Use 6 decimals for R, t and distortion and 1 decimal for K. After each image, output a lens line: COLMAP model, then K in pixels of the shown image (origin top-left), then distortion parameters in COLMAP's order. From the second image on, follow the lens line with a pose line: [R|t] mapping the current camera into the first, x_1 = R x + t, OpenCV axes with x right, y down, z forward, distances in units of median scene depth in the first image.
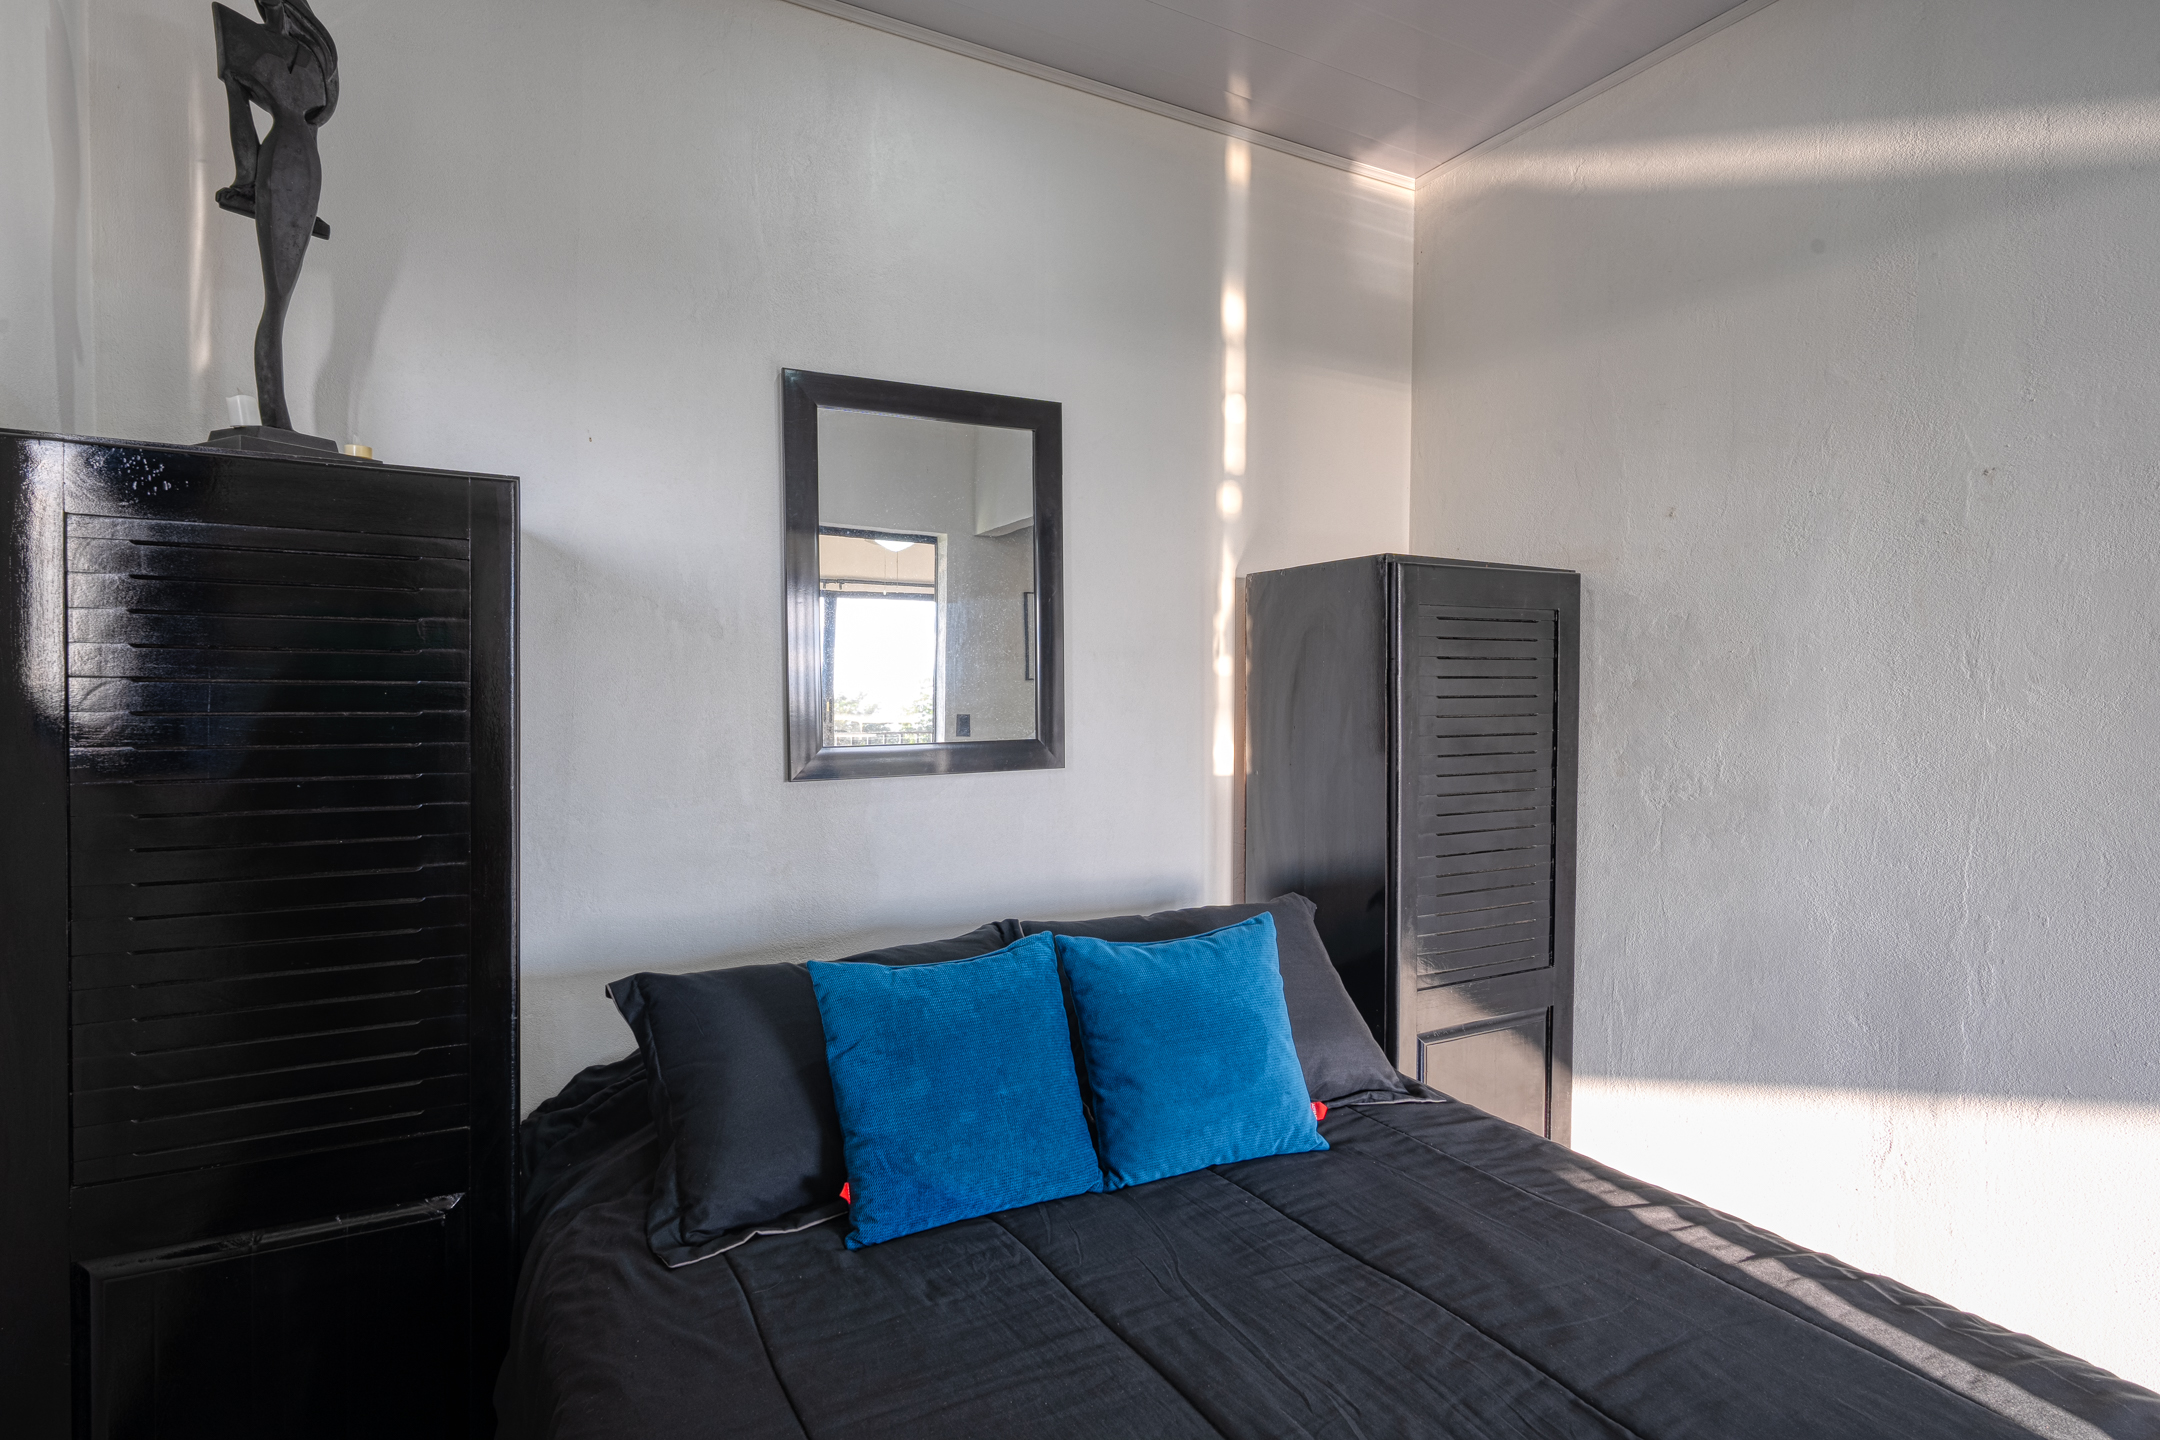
lens RADIAL K [[1125.3, 0, 1077.5], [0, 1125.3, 692.4], [0, 0, 1]] dist [0.000281, 0.000072]
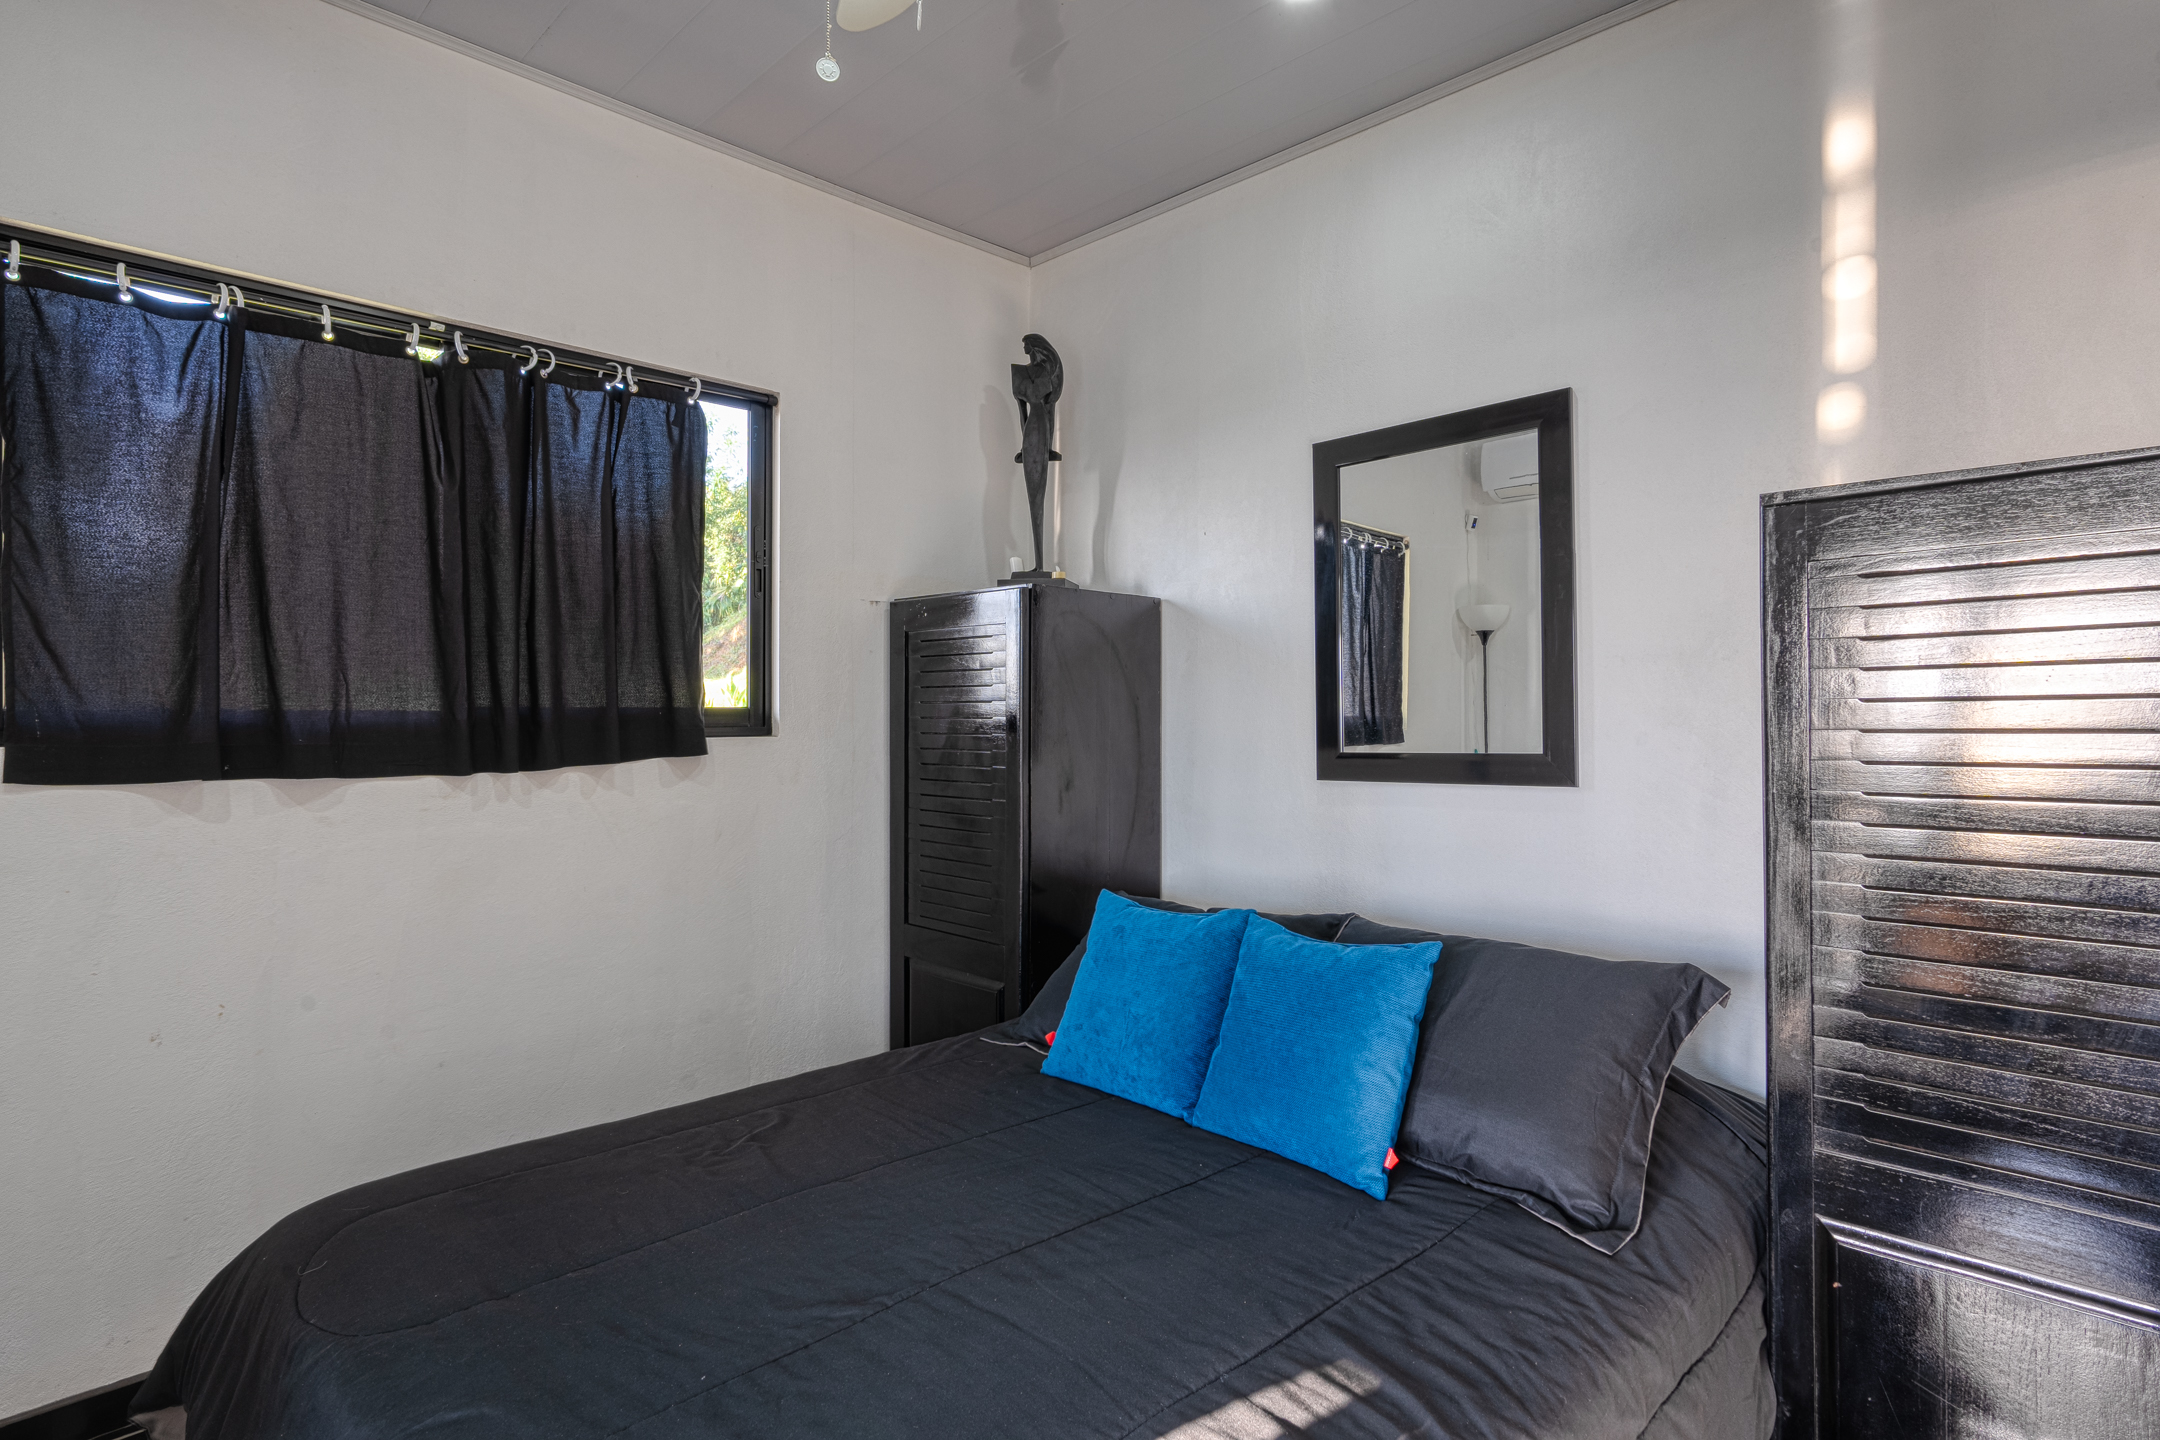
lens RADIAL K [[1131.1, 0, 1080.0], [0, 1131.1, 720.0], [0, 0, 1]] dist [0.043901, 0.000344]
pose [[0.260891, -0.007965, -0.965335, 0.944361], [0.009433, 0.999939, -0.005701, 0.020557], [0.965322, -0.007619, 0.260951, 0.476474]]
